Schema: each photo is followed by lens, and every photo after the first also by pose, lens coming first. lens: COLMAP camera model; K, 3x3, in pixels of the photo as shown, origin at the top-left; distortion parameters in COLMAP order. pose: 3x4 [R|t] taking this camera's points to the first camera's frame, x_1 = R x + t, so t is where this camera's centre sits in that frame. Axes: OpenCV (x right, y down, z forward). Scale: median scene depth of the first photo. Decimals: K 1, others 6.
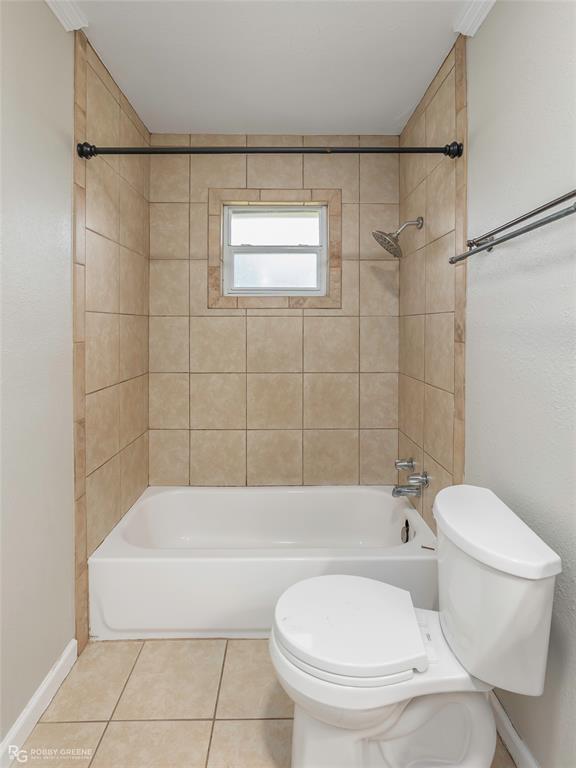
lens RADIAL K [[358.2, 0, 288.0], [0, 358.2, 383.7], [0, 0, 1]] dist [0.002170, 0.000296]
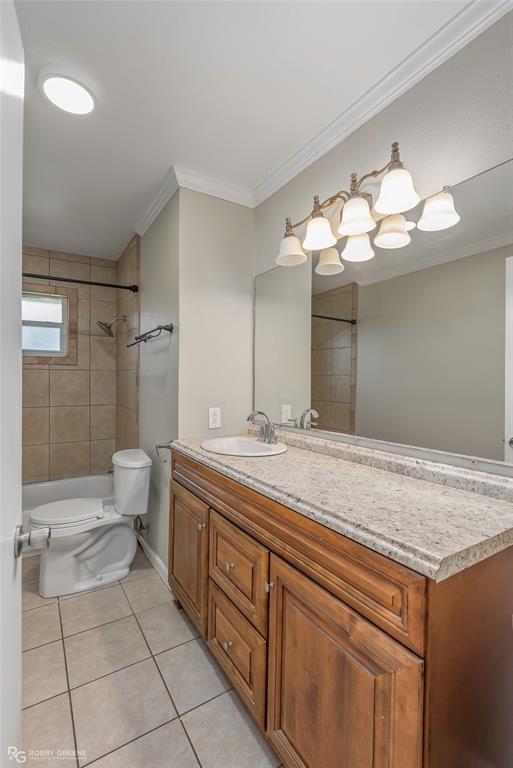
lens RADIAL K [[352.8, 0, 244.0], [0, 352.8, 384.0], [0, 0, 1]] dist [-0.008958, 0.000675]
pose [[0.865503, -0.002872, 0.500895, 0.009523], [0.073319, 0.989940, -0.121013, 0.112640], [-0.495508, 0.141462, 0.857007, -0.677764]]
